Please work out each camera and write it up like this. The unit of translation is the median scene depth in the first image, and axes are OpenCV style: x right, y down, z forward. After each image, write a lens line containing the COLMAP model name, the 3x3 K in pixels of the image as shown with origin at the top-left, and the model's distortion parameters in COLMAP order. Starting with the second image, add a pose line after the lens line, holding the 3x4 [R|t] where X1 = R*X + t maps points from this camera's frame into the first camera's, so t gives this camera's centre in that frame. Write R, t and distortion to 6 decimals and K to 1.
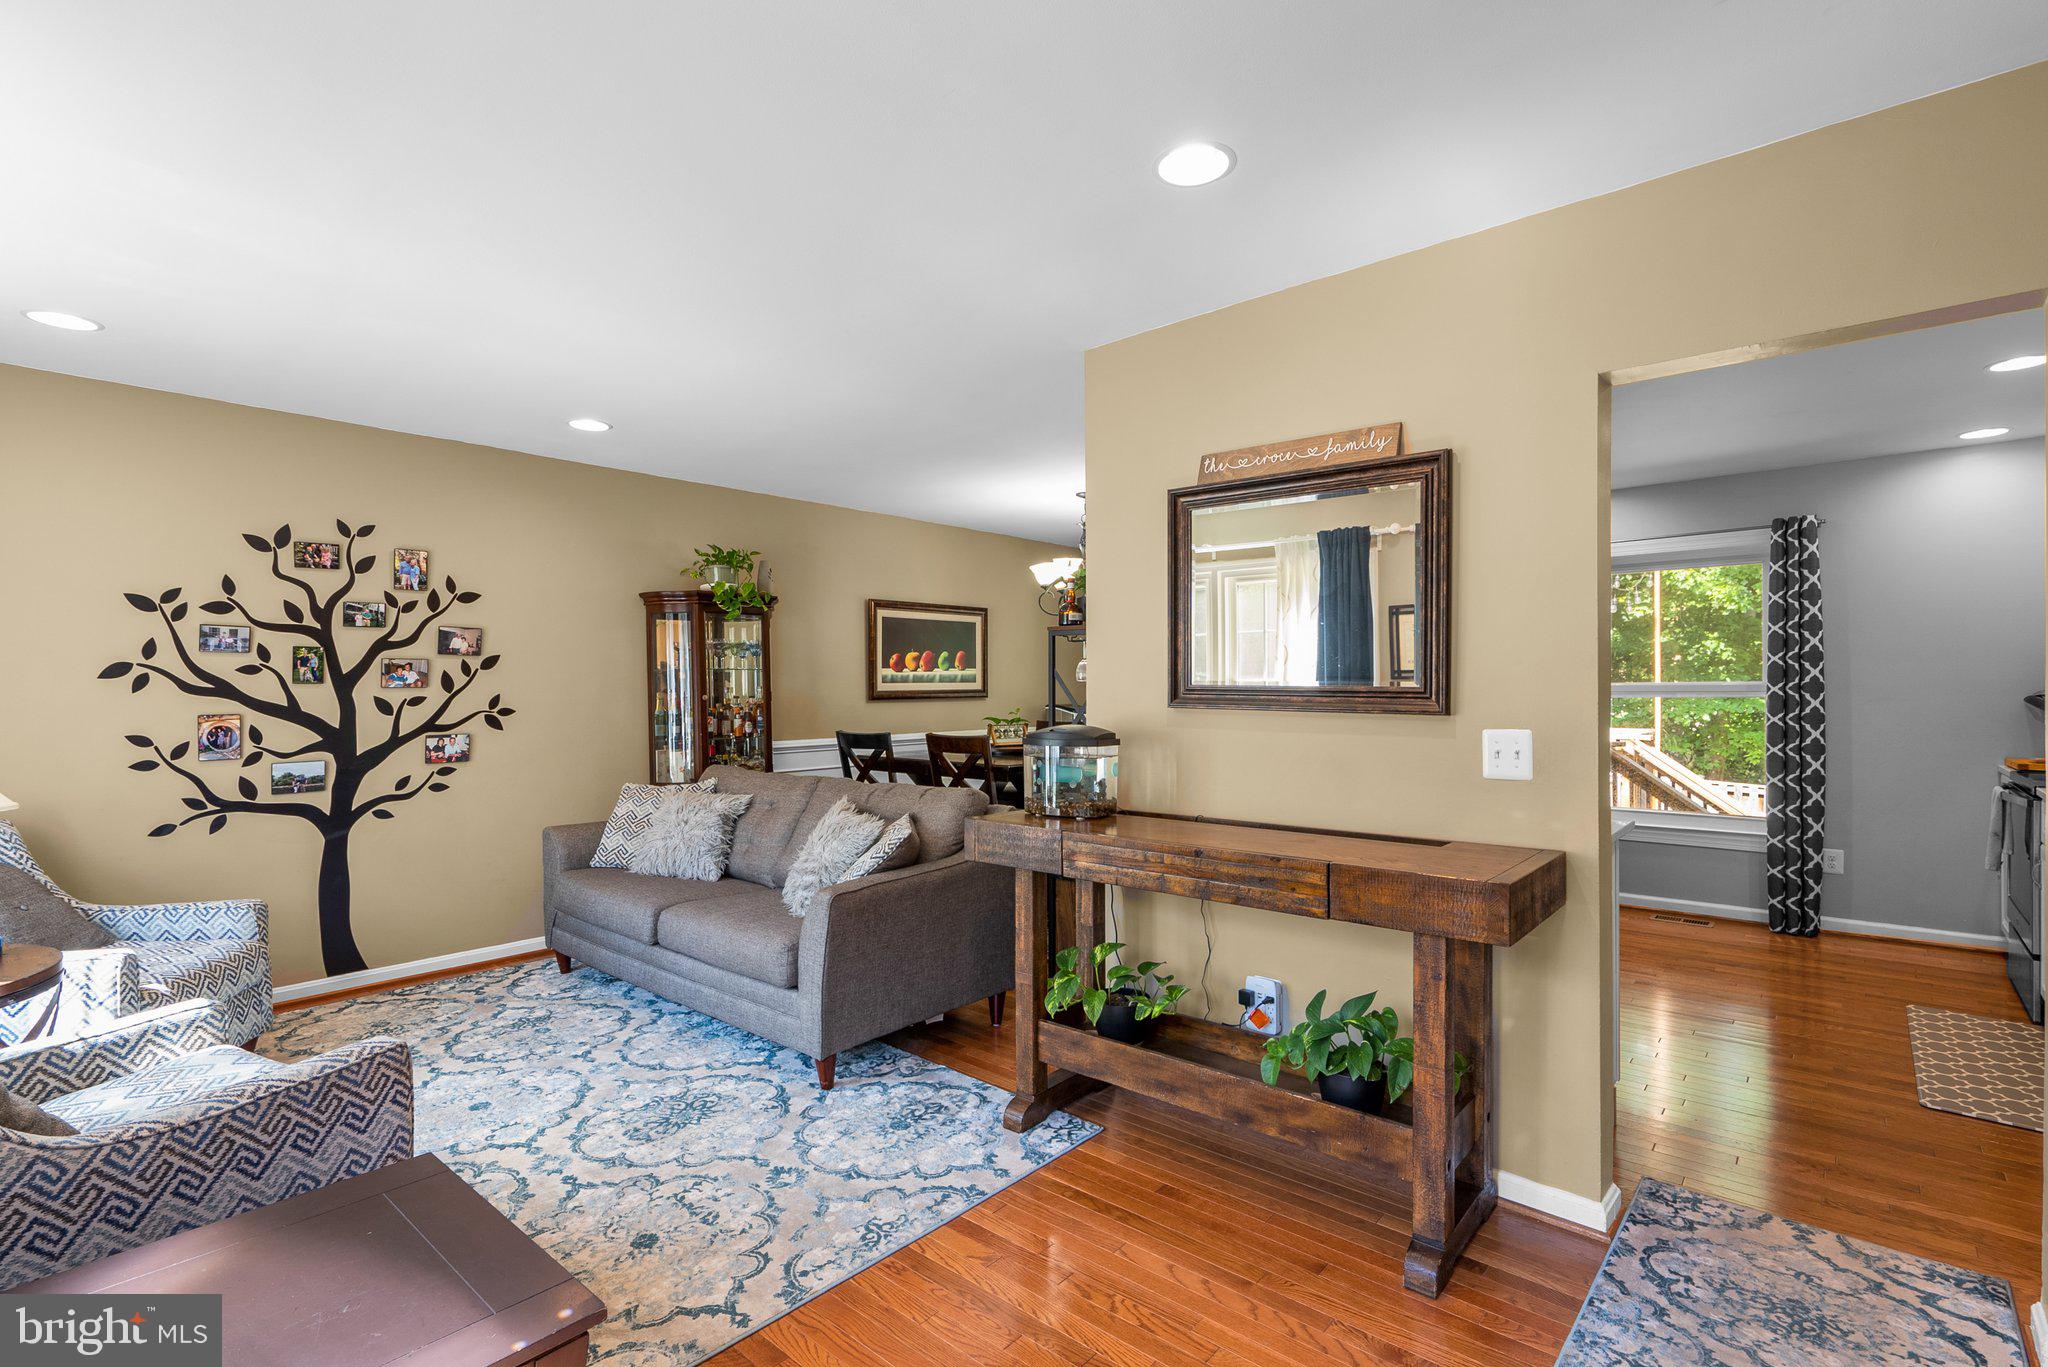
lens RADIAL K [[940.0, 0, 1008.6], [0, 940.0, 672.8], [0, 0, 1]] dist [-0.000924, 0.000805]
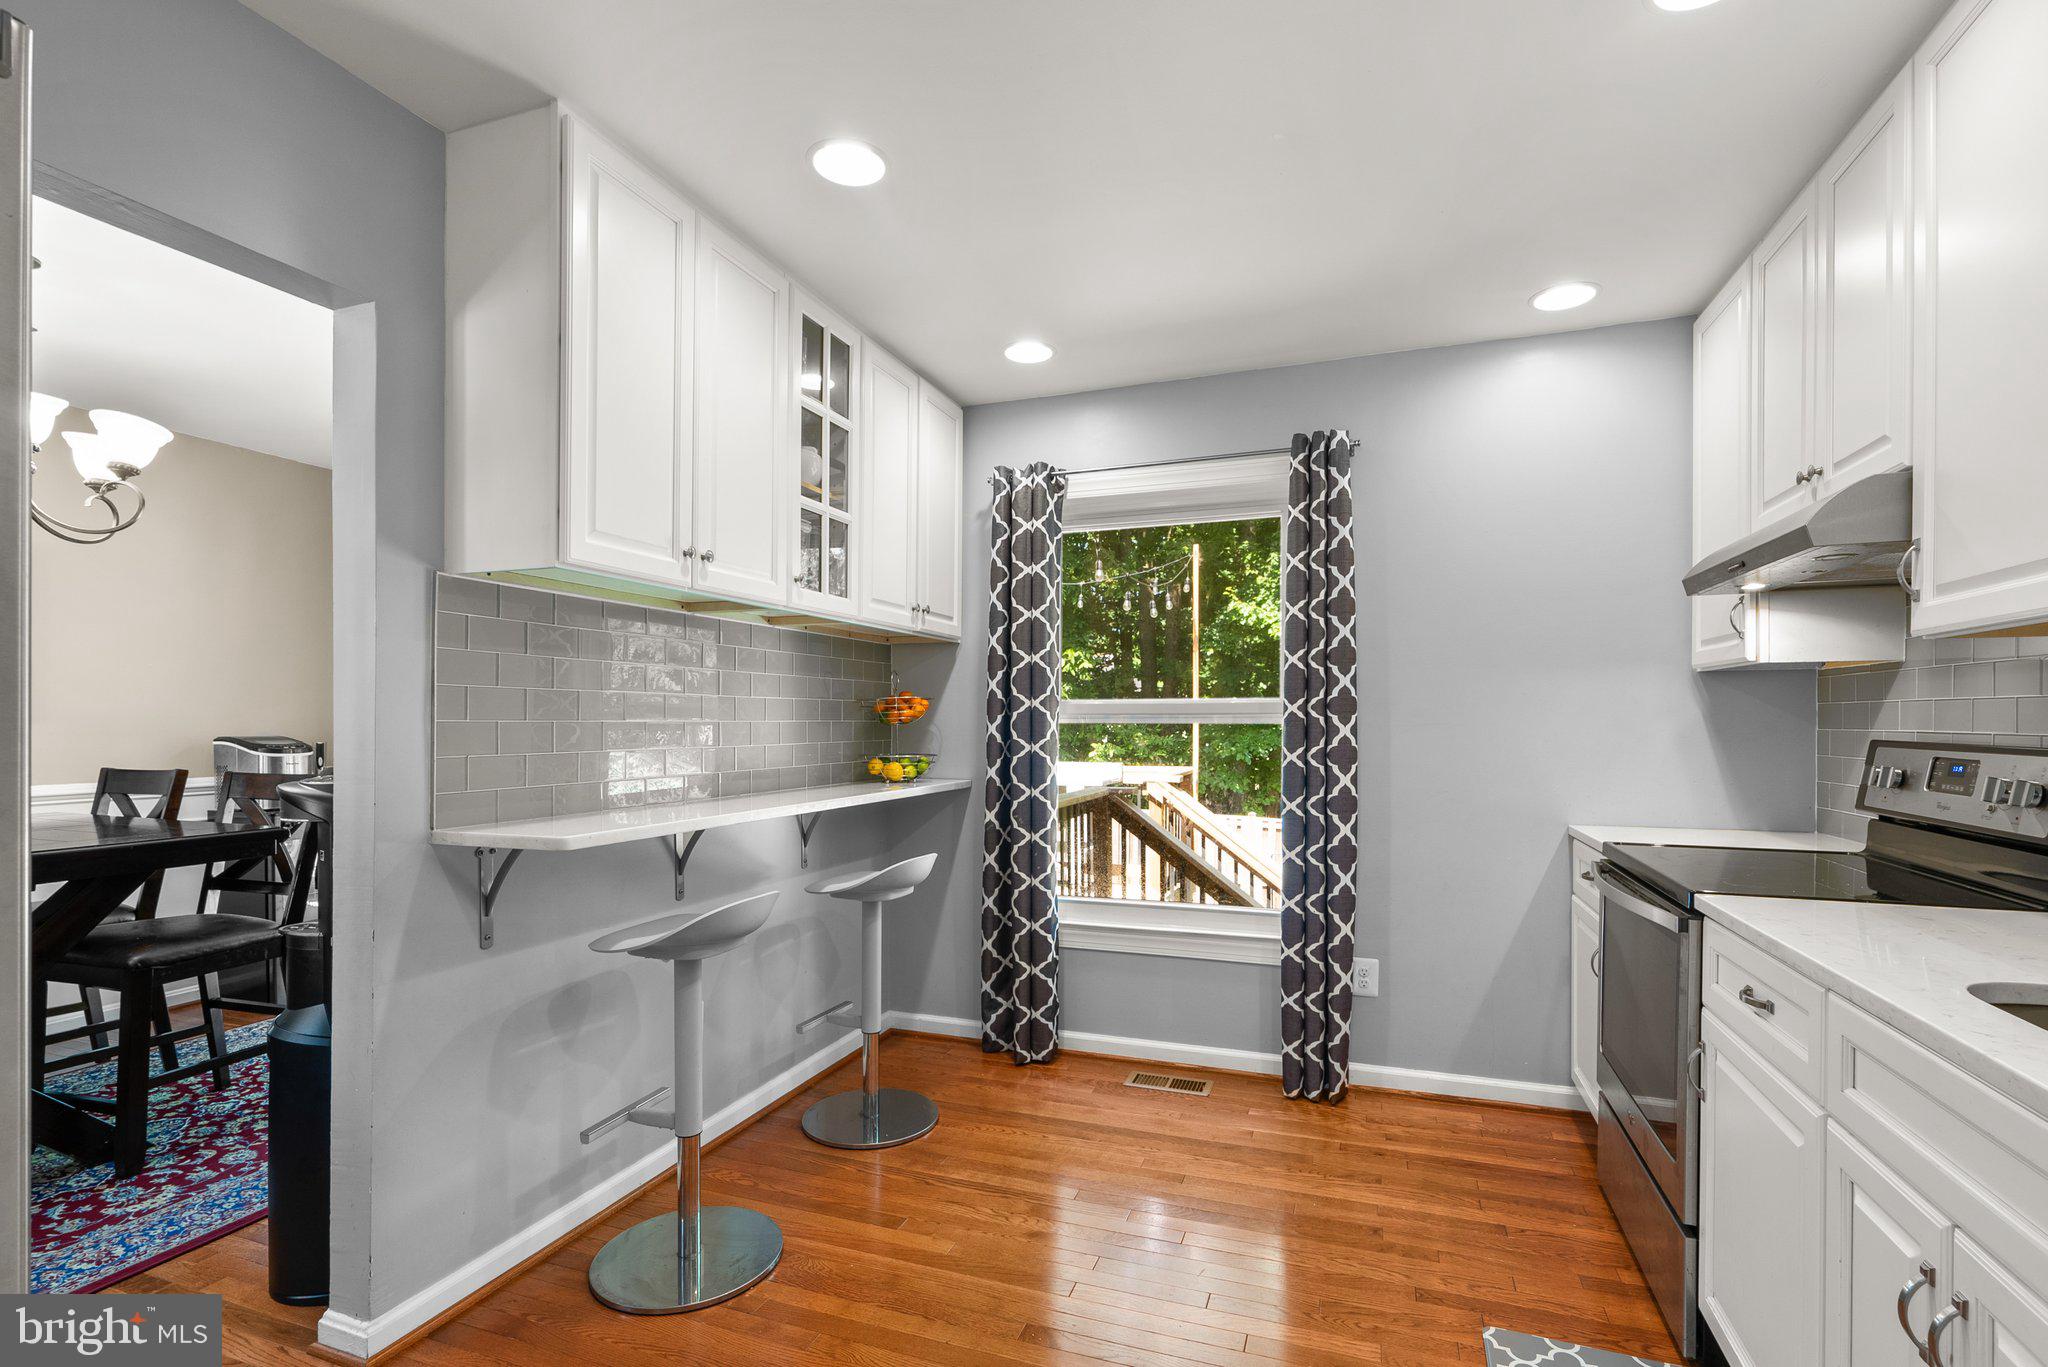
lens RADIAL K [[940.0, 0, 1021.4], [0, 940.0, 724.9], [0, 0, 1]] dist [-0.000924, 0.000805]
pose [[0.922149, 0.005319, 0.386799, 0.412957], [-0.006954, 0.999972, 0.002827, 0.027846], [-0.386773, -0.005297, 0.922160, 0.500386]]
